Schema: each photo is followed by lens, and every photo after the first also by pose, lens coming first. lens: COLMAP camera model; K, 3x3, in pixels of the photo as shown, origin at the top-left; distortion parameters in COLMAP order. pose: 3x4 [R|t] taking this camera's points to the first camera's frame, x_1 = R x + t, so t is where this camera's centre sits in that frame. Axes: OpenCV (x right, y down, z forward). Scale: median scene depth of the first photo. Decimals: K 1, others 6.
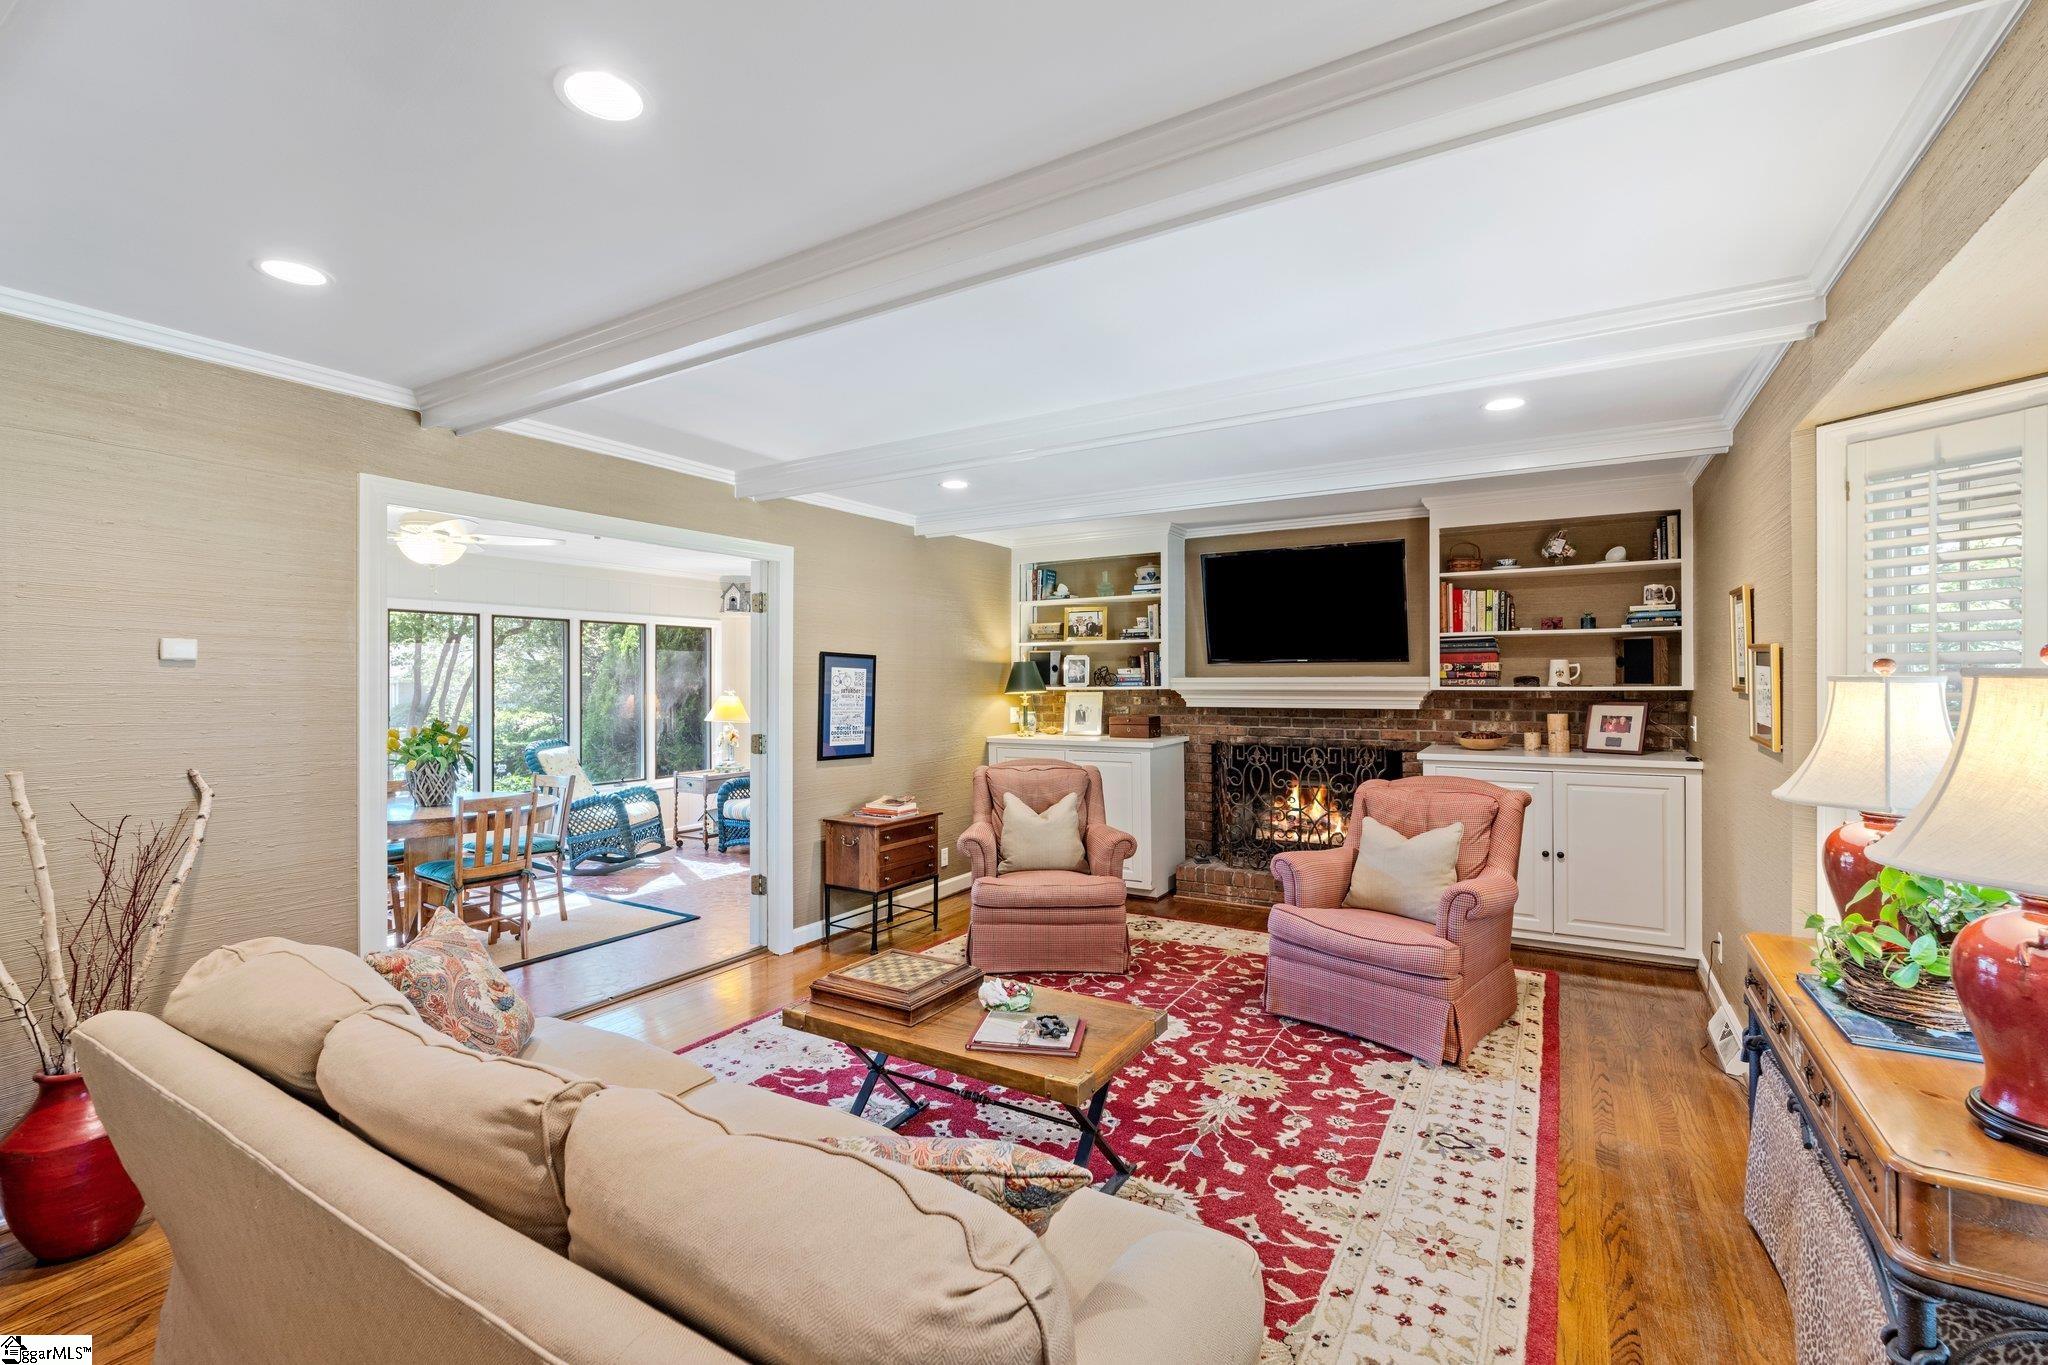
lens RADIAL K [[892.4, 0, 1018.8], [0, 892.4, 680.9], [0, 0, 1]] dist [-0.008970, 0.000054]
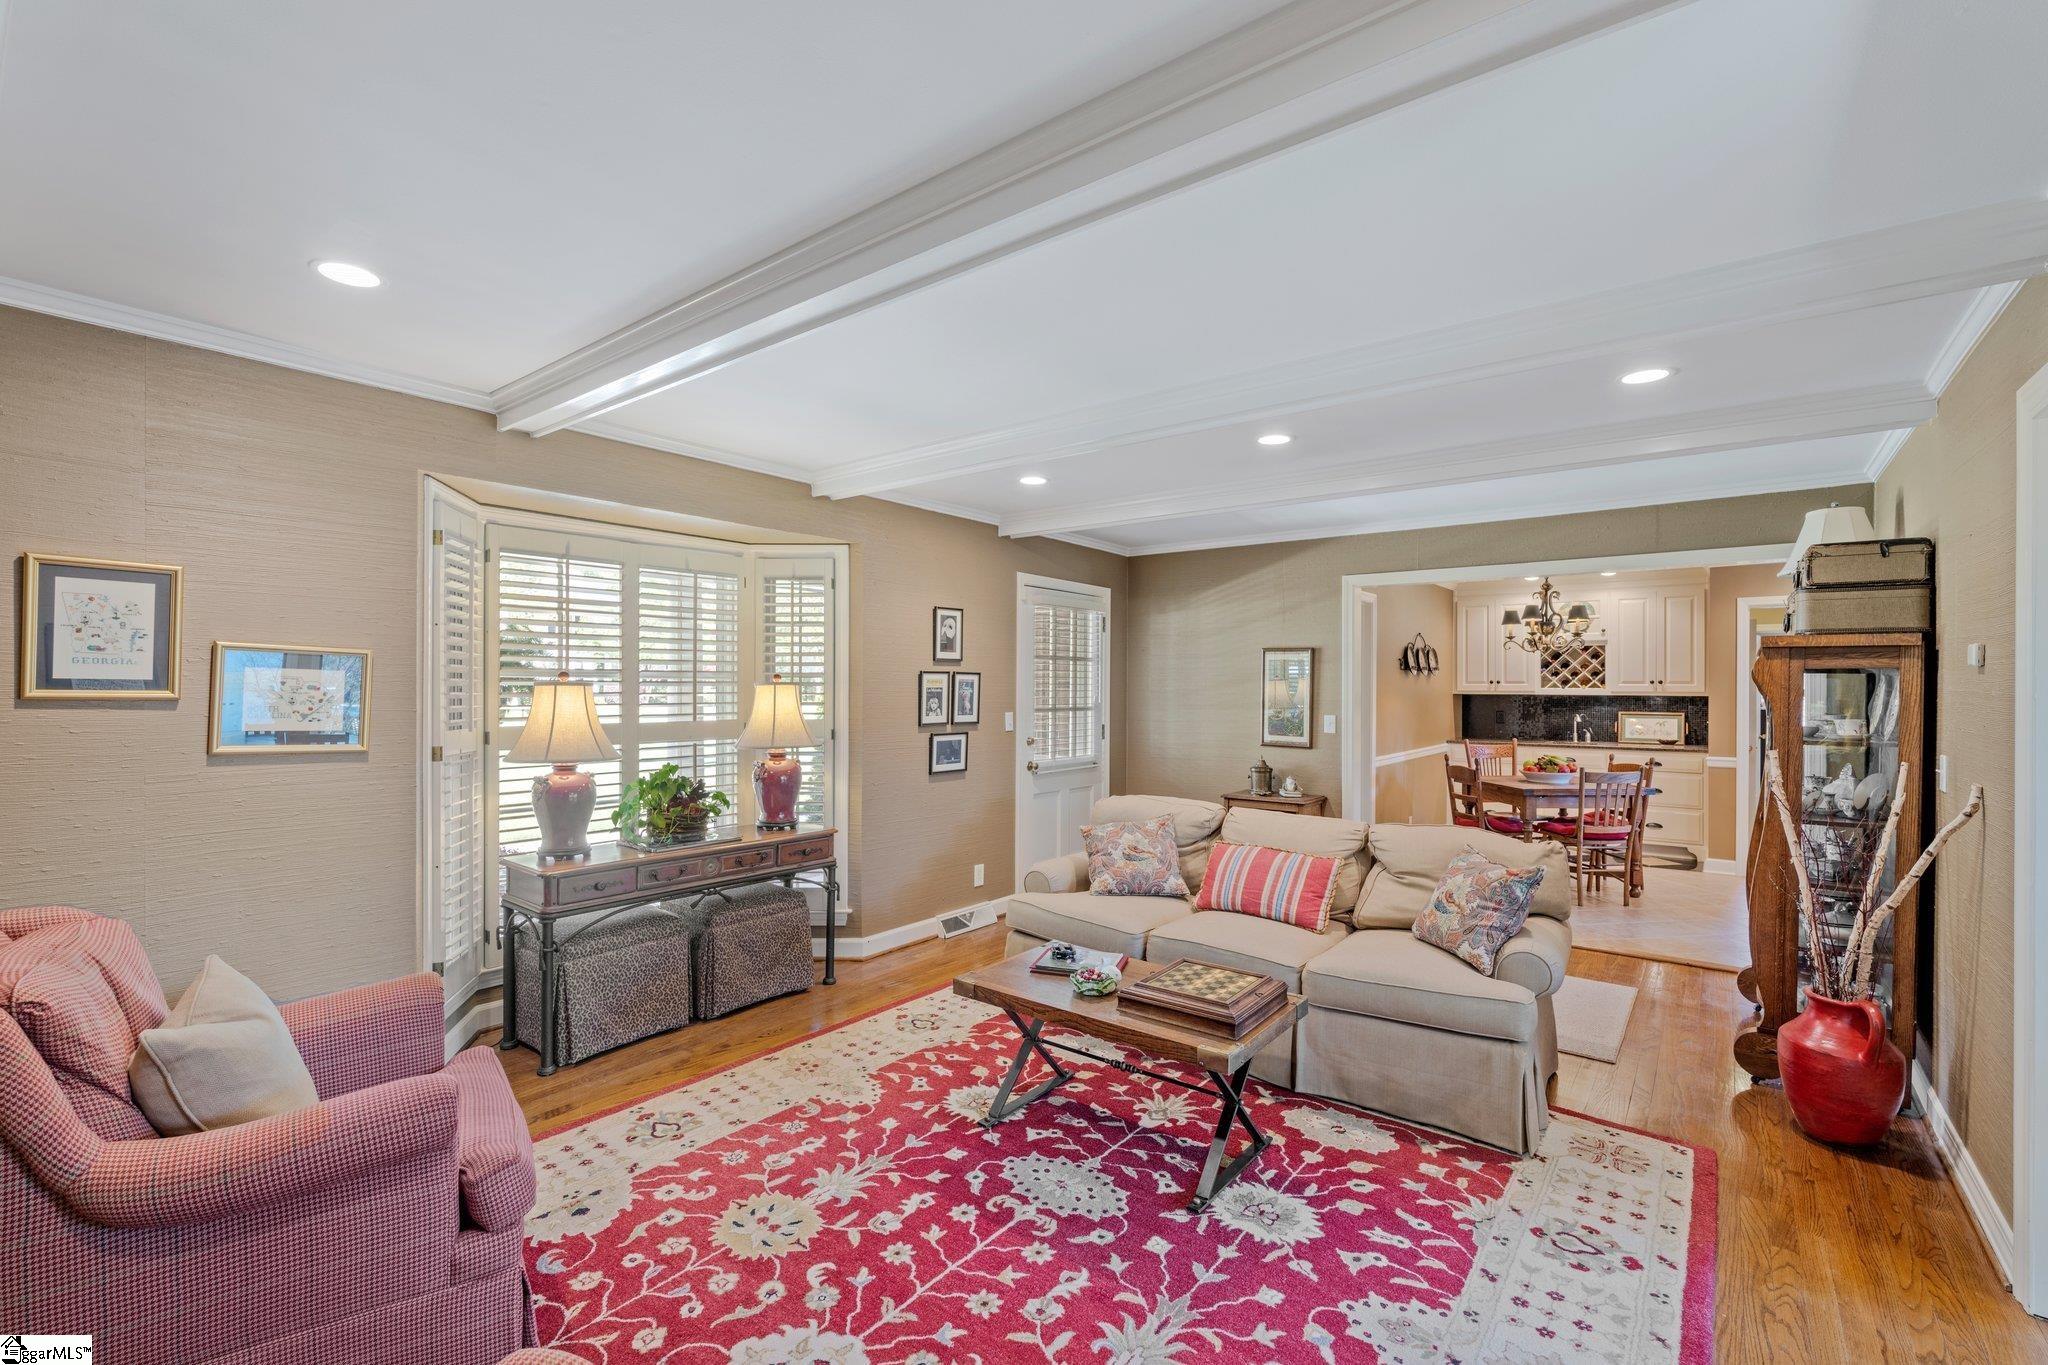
lens RADIAL K [[892.4, 0, 1027.2], [0, 892.4, 684.5], [0, 0, 1]] dist [-0.008970, 0.000054]
pose [[-0.993268, -0.002329, 0.115818, -0.048477], [-0.002963, 0.999982, -0.005299, 0.002620], [-0.115804, -0.005607, -0.993256, 1.803035]]
